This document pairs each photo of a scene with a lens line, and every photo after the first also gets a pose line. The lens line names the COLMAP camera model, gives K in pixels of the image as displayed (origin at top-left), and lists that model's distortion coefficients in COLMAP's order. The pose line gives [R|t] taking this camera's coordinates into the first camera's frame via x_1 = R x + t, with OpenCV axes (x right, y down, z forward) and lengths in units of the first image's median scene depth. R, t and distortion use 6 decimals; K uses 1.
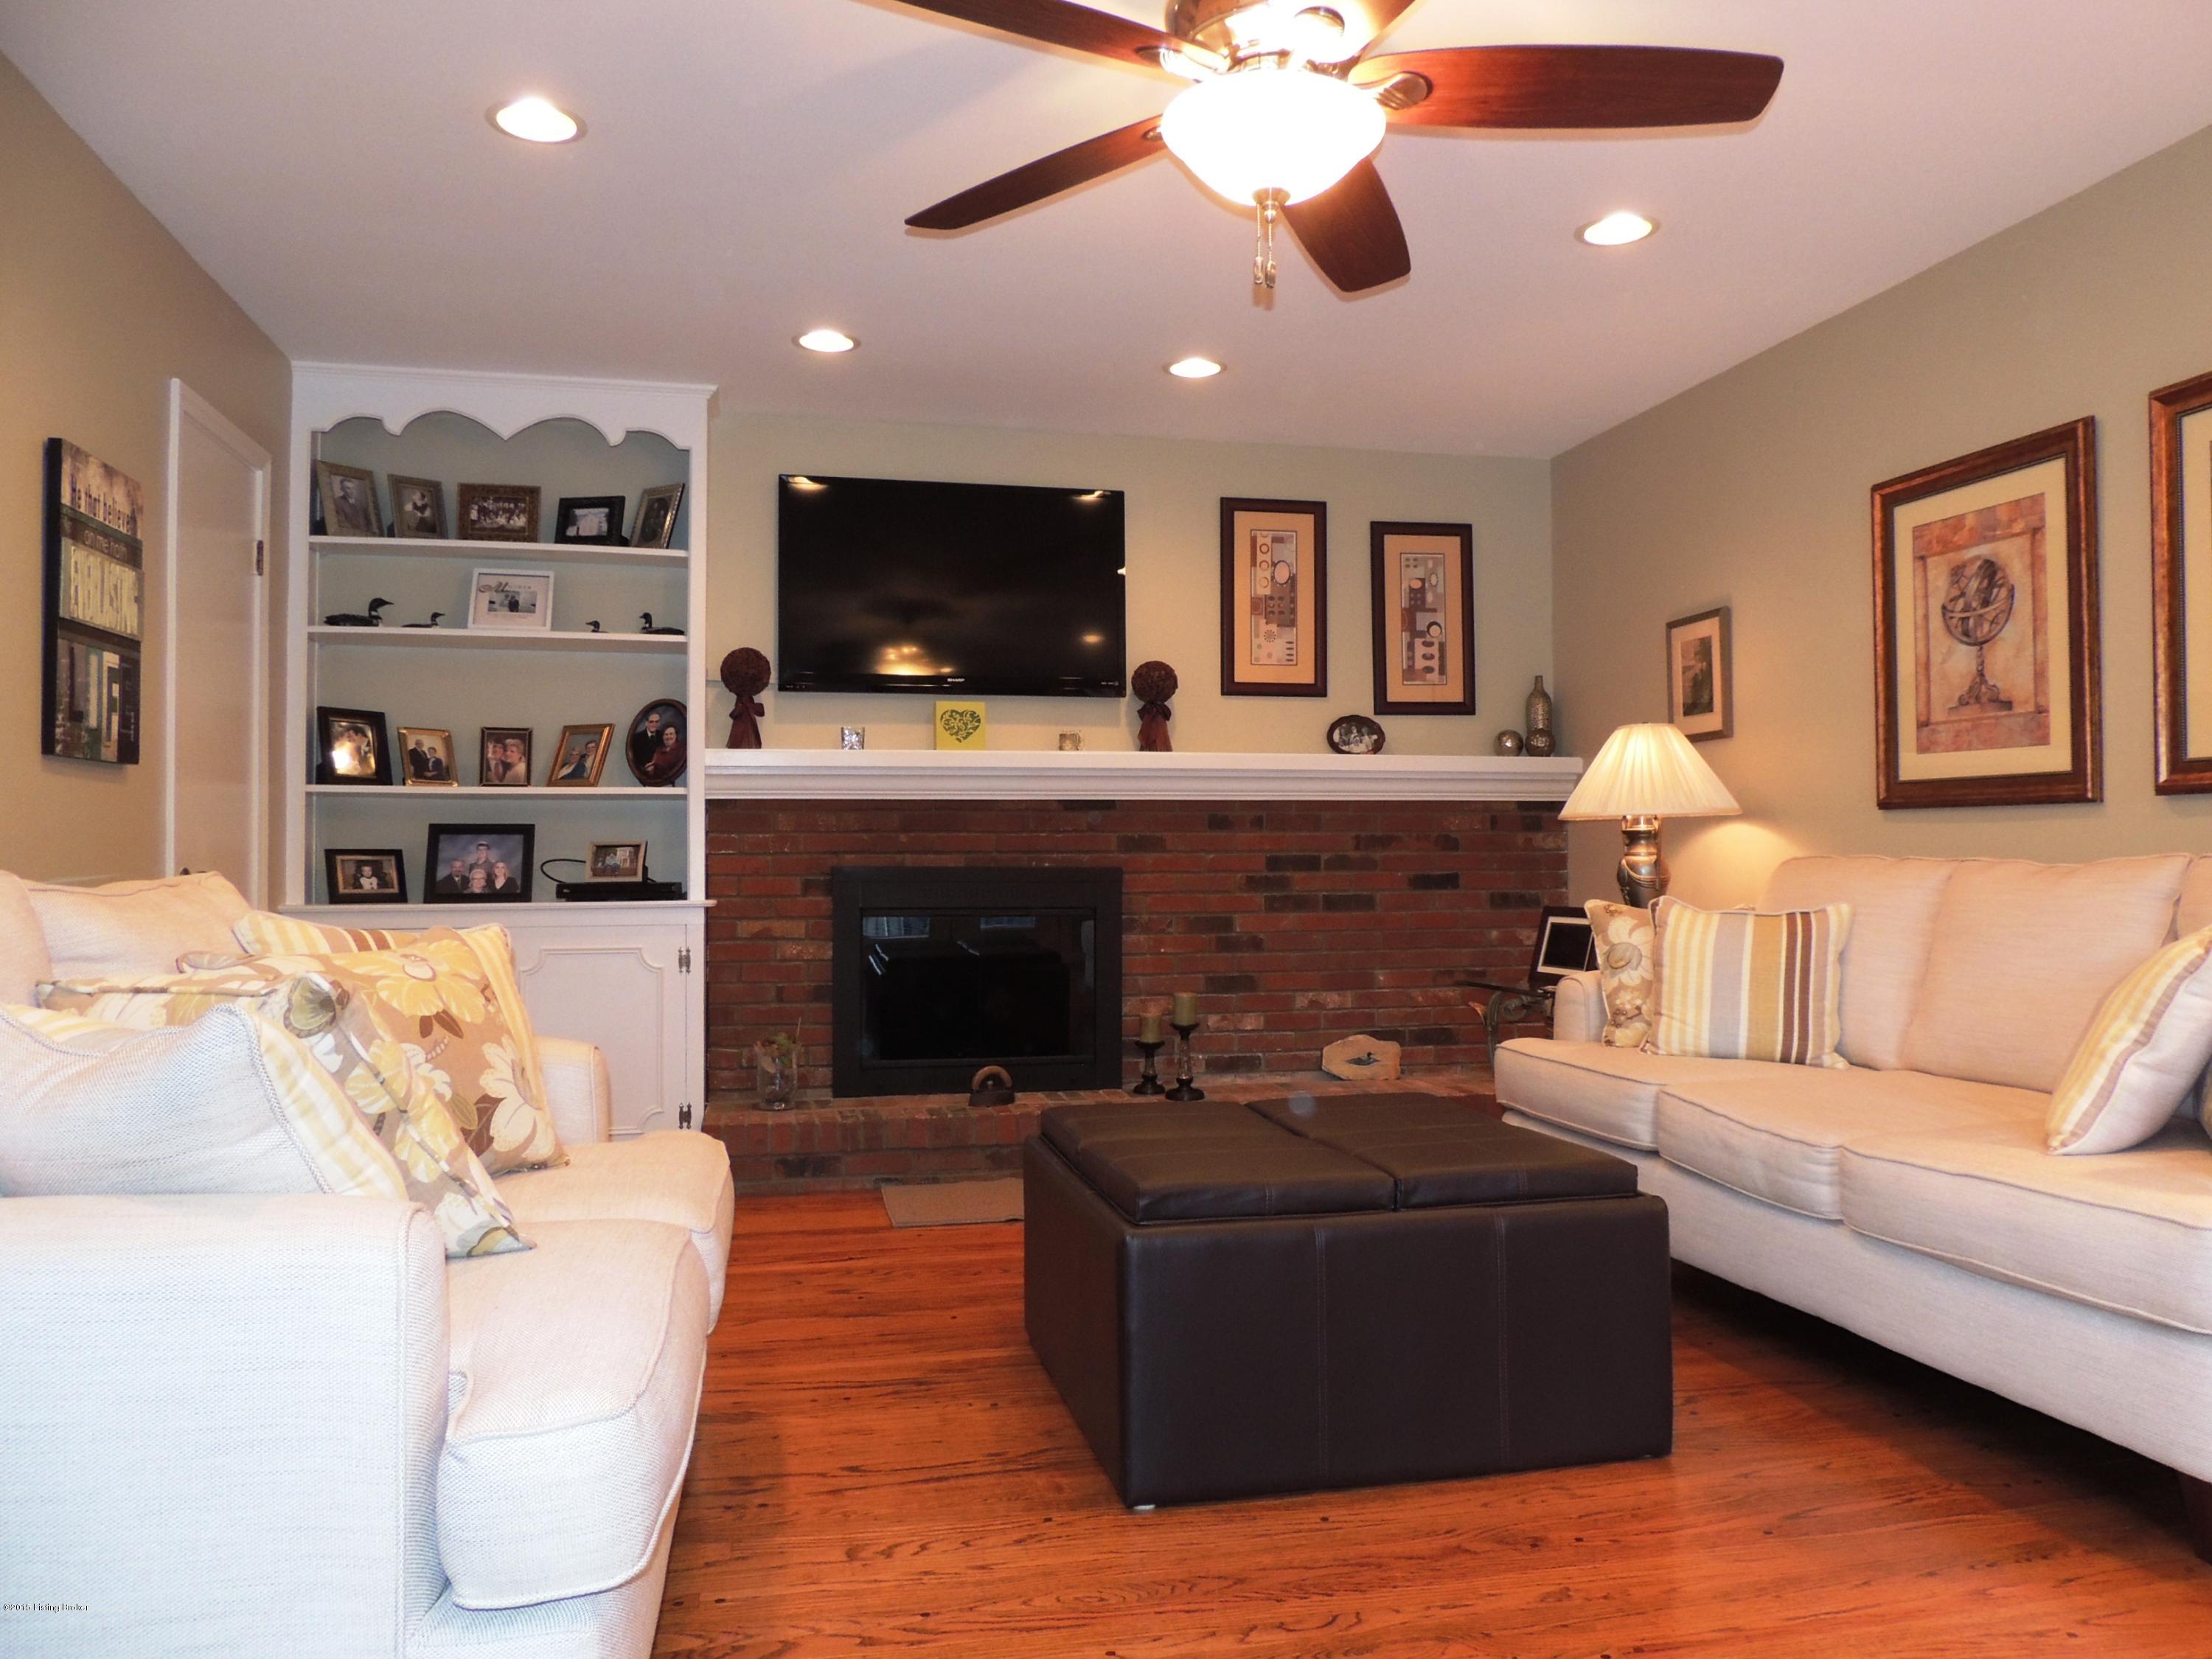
lens RADIAL K [[1573.8, 0, 1106.0], [0, 1573.8, 829.5], [0, 0, 1]] dist [-0.028304, 0.002585]
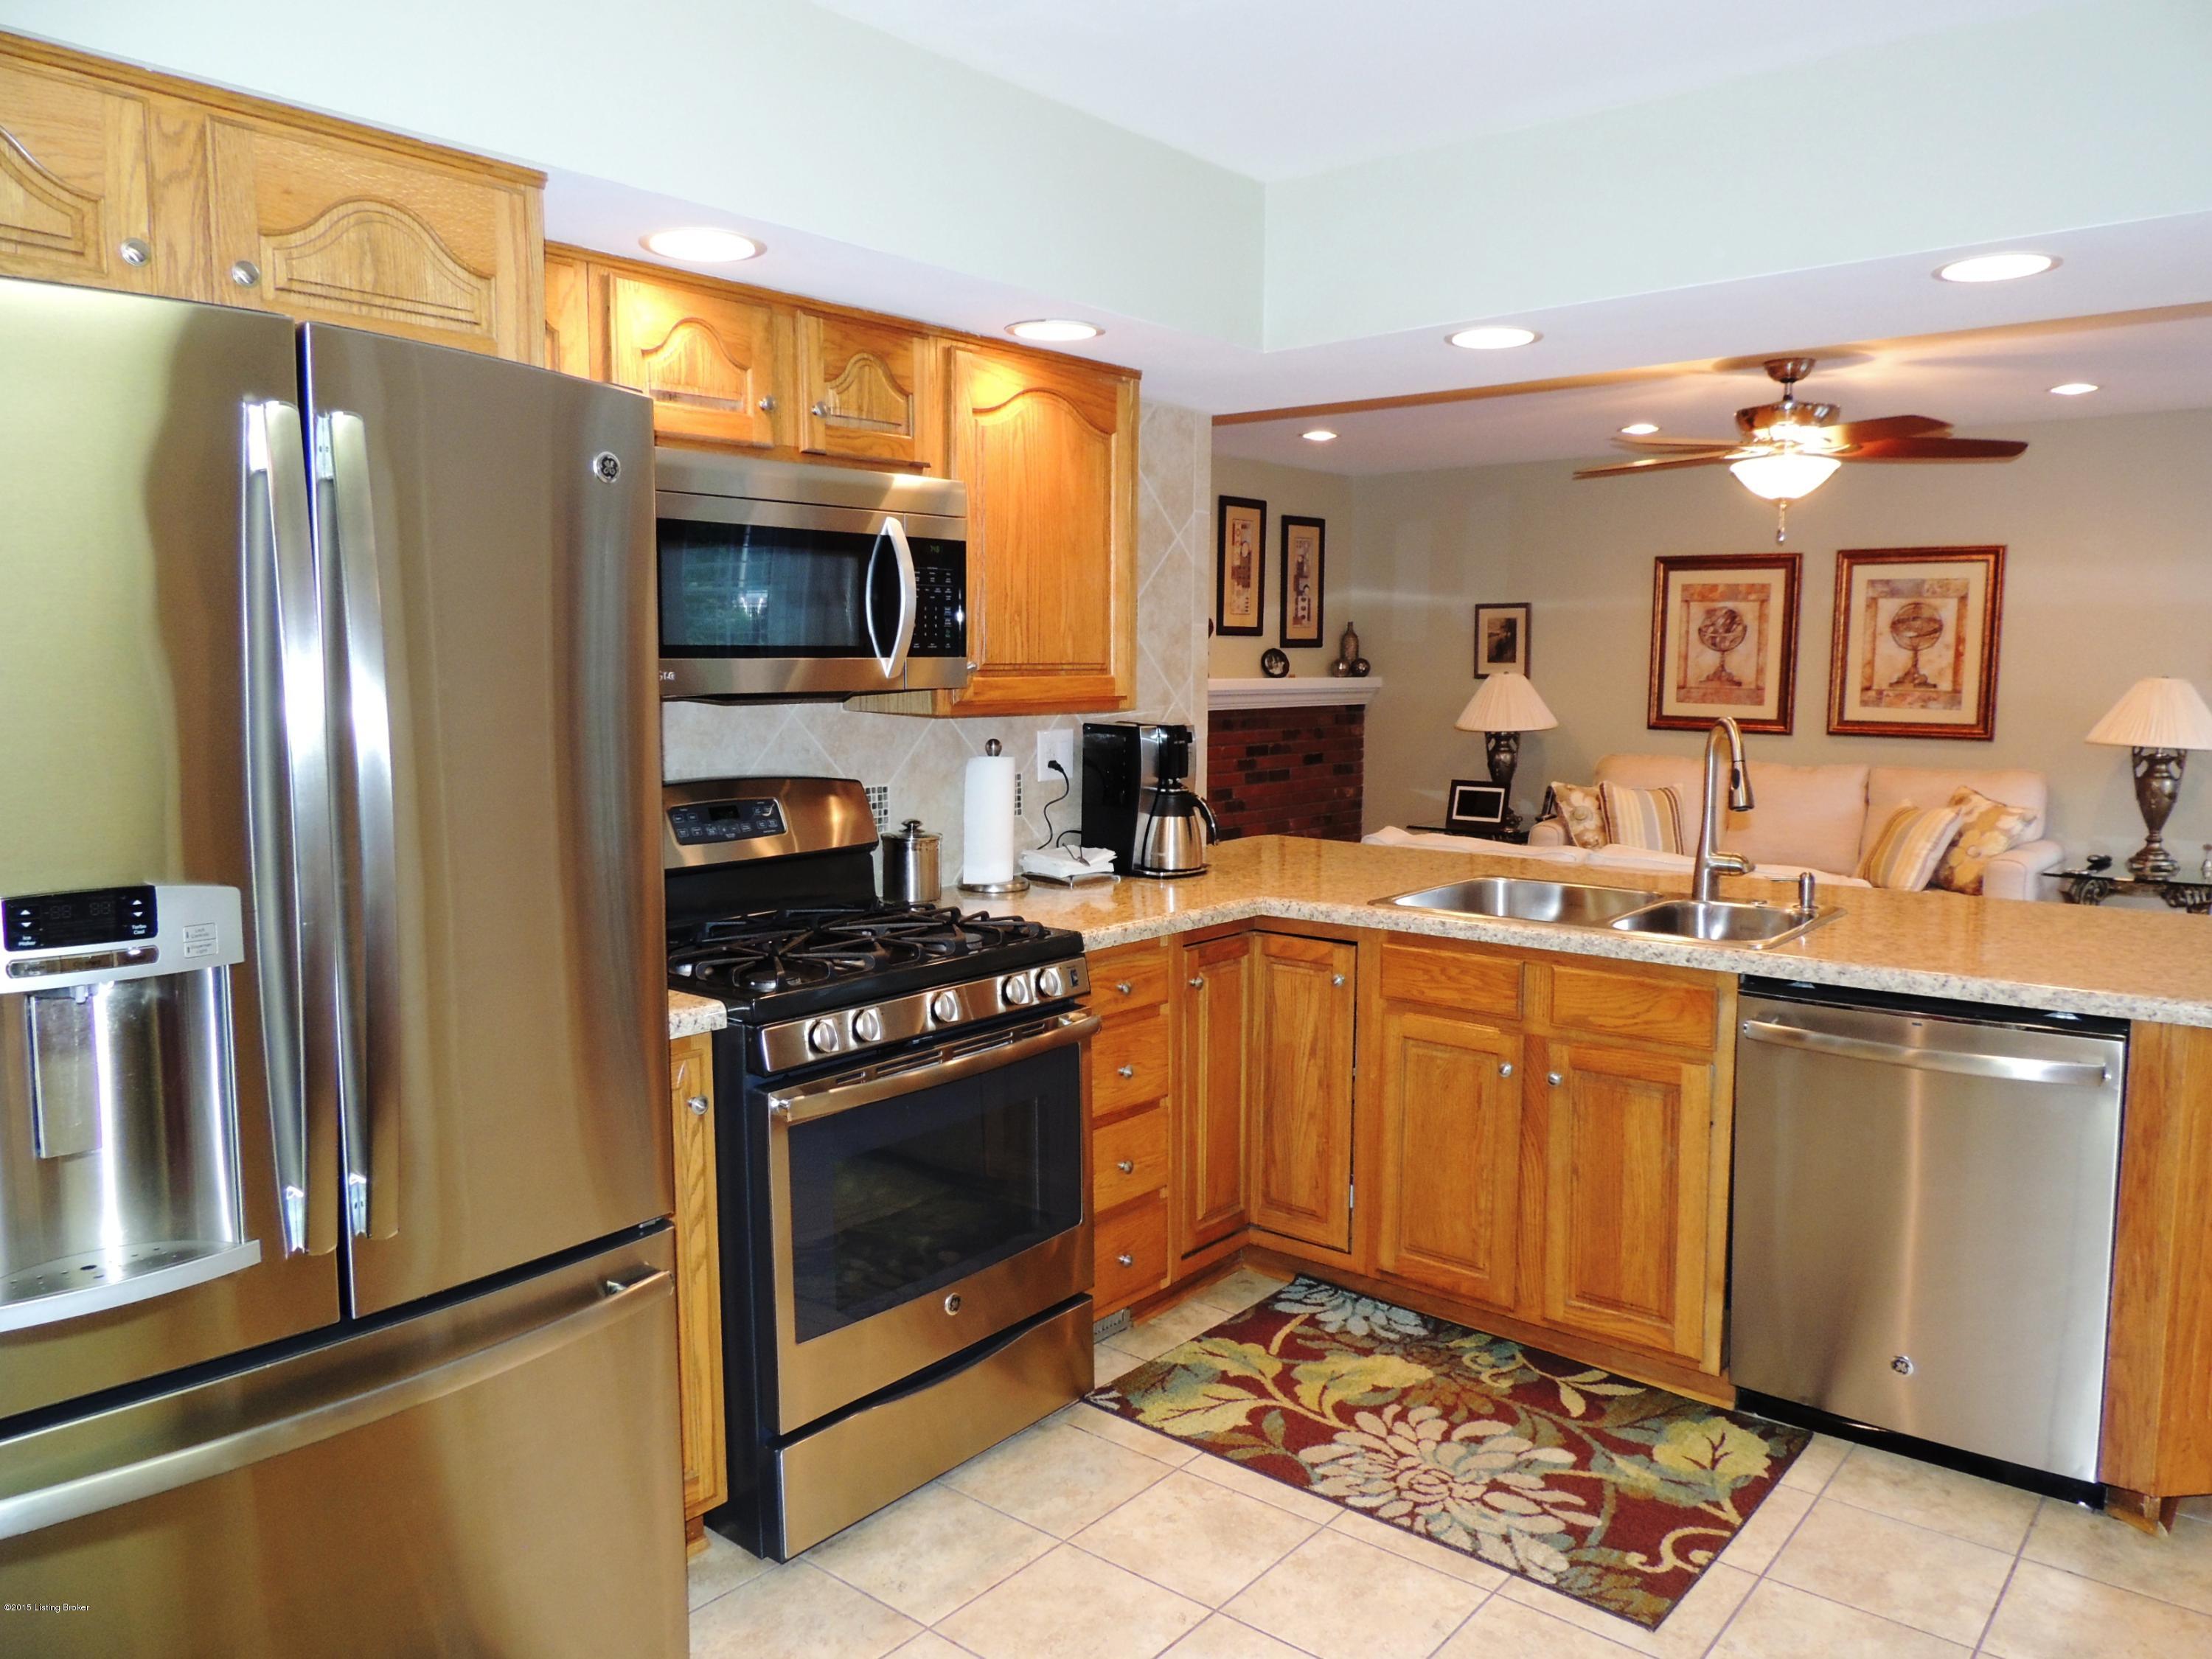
lens RADIAL K [[1616.8, 0, 1106.0], [0, 1616.8, 829.5], [0, 0, 1]] dist [0.020682, 0.000929]
pose [[0.786861, -0.058570, 0.614345, -1.009488], [-0.022128, 0.992168, 0.122932, -0.096419], [-0.616734, -0.110325, 0.779402, -0.122554]]
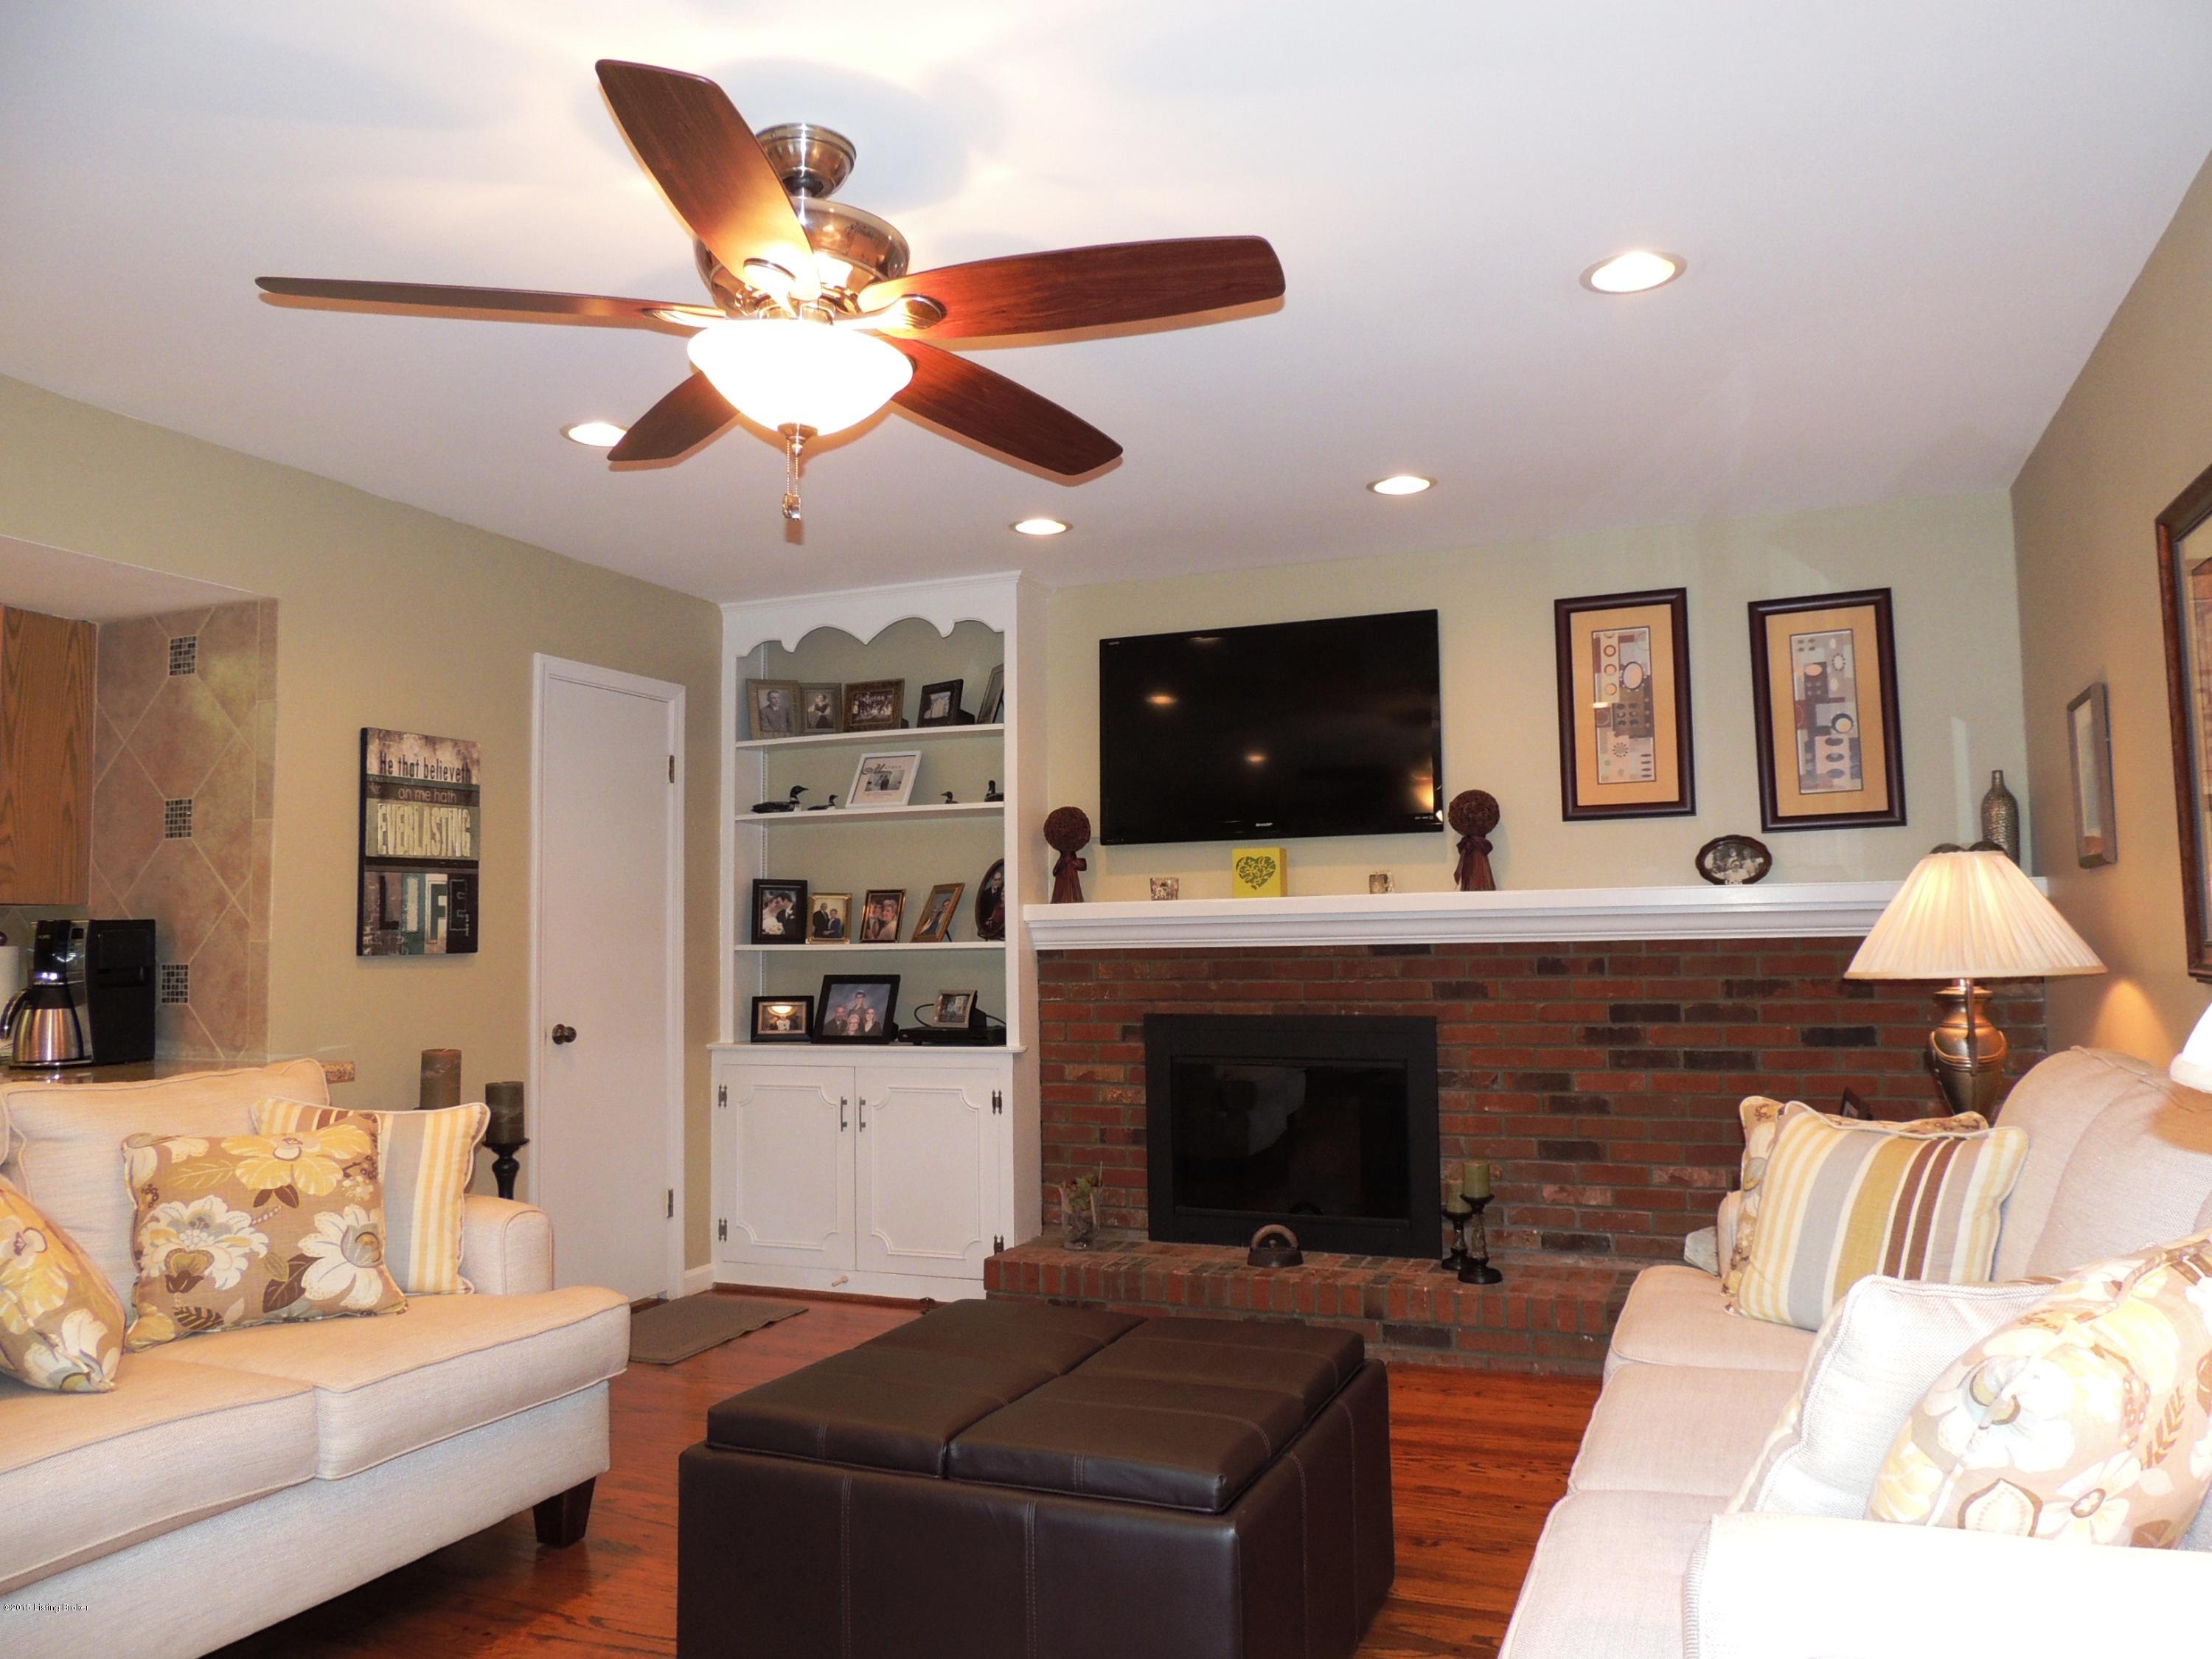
lens RADIAL K [[1558.4, 0, 1069.1], [0, 1558.4, 848.8], [0, 0, 1]] dist [-0.022097, 0.005424]
pose [[0.821837, -0.043831, -0.568034, 0.372346], [0.022460, 0.998754, -0.044572, -0.040222], [0.569280, 0.023873, 0.821797, 0.131257]]
